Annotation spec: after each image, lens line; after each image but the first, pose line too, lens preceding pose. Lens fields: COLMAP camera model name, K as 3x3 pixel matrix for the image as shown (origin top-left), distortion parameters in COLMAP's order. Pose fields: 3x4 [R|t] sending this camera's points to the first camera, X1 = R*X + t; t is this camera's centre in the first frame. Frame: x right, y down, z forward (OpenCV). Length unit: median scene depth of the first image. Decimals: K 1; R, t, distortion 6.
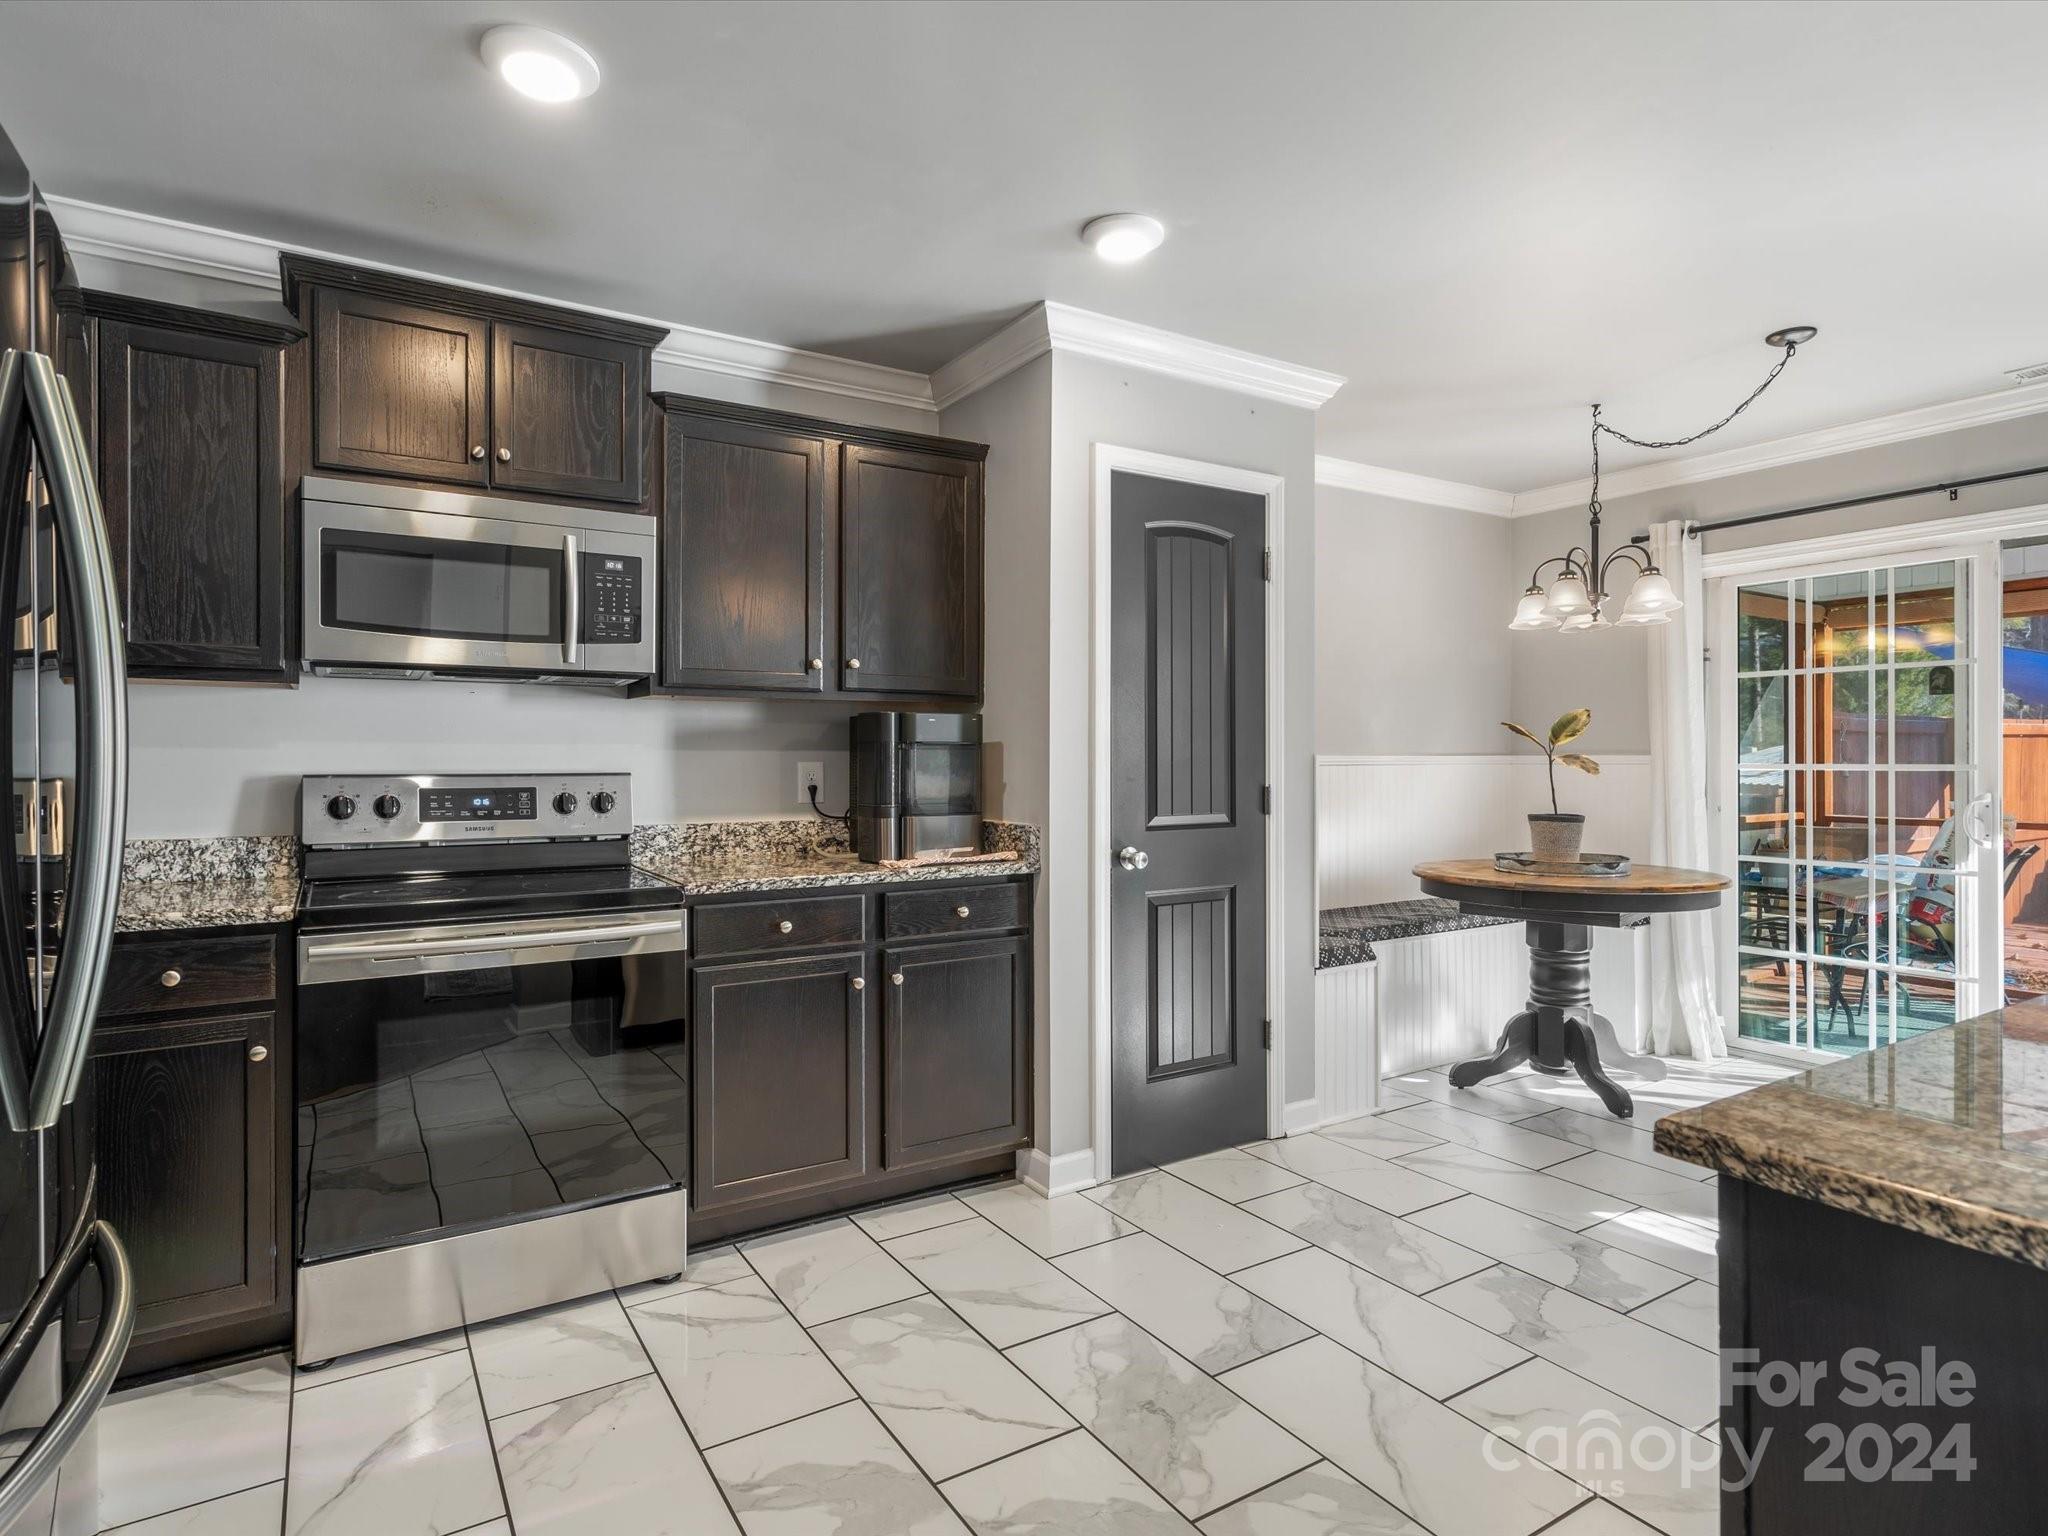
lens RADIAL K [[1126.4, 0, 1041.2], [0, 1126.4, 758.5], [0, 0, 1]] dist [-0.002308, 0.009428]
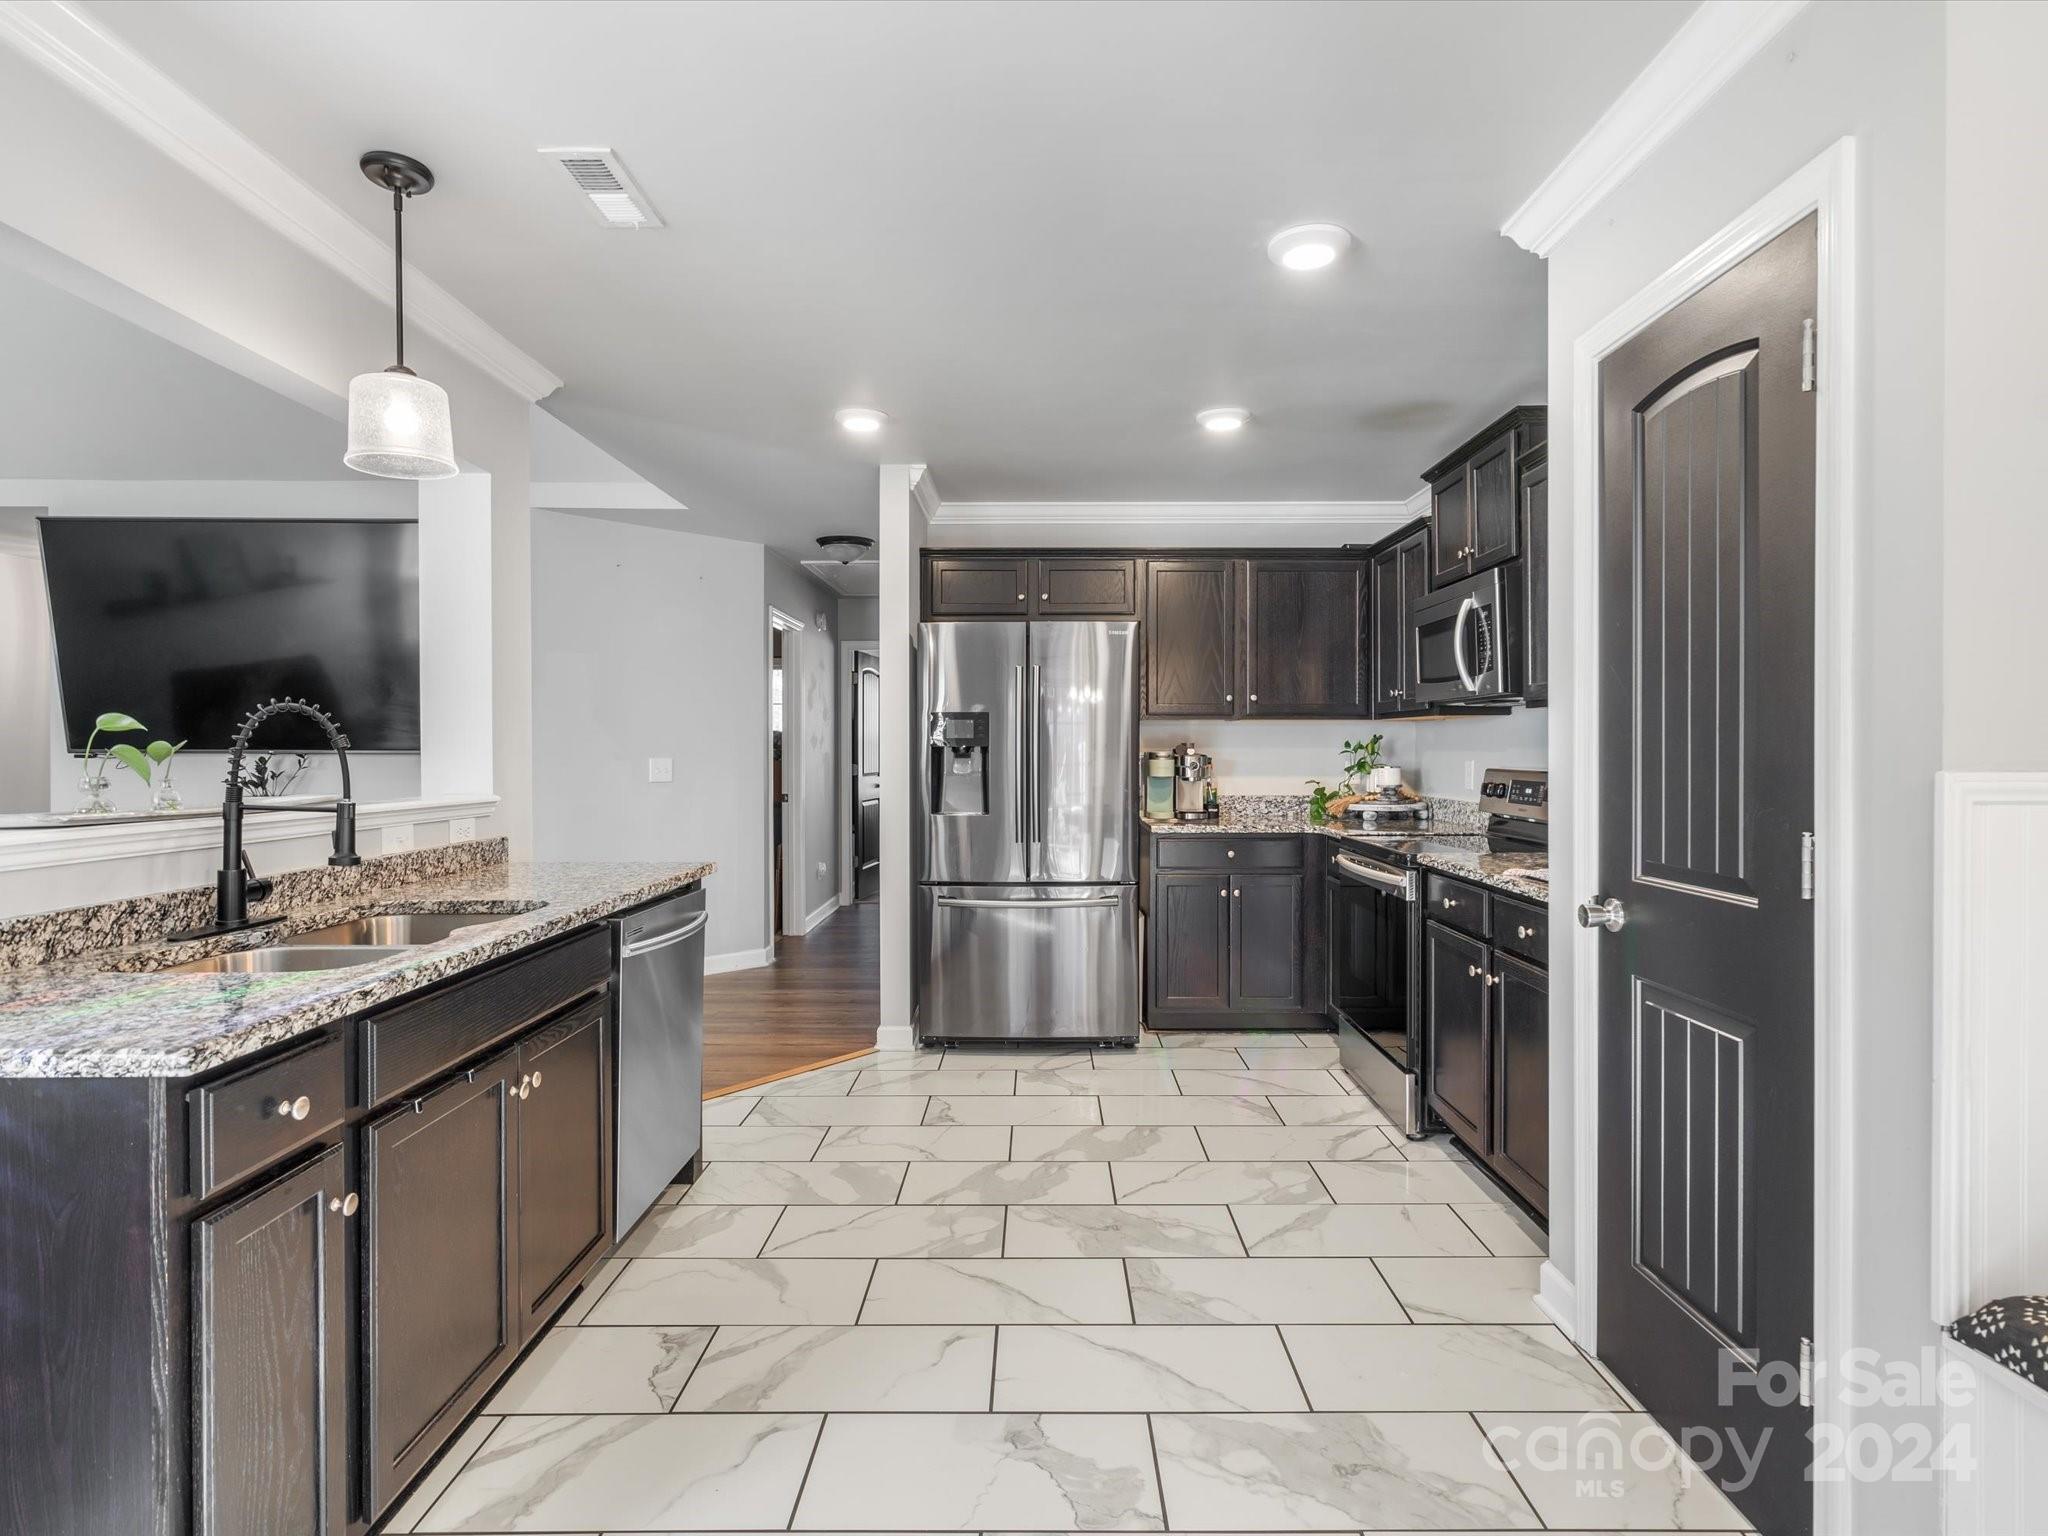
lens RADIAL K [[1063.7, 0, 1036.5], [0, 1063.7, 767.9], [0, 0, 1]] dist [0.001268, 0.000844]
pose [[-0.547314, 0.018896, -0.836714, 0.907799], [0.006545, 0.999811, 0.018298, -0.017003], [0.836902, 0.004538, -0.547334, 1.194916]]
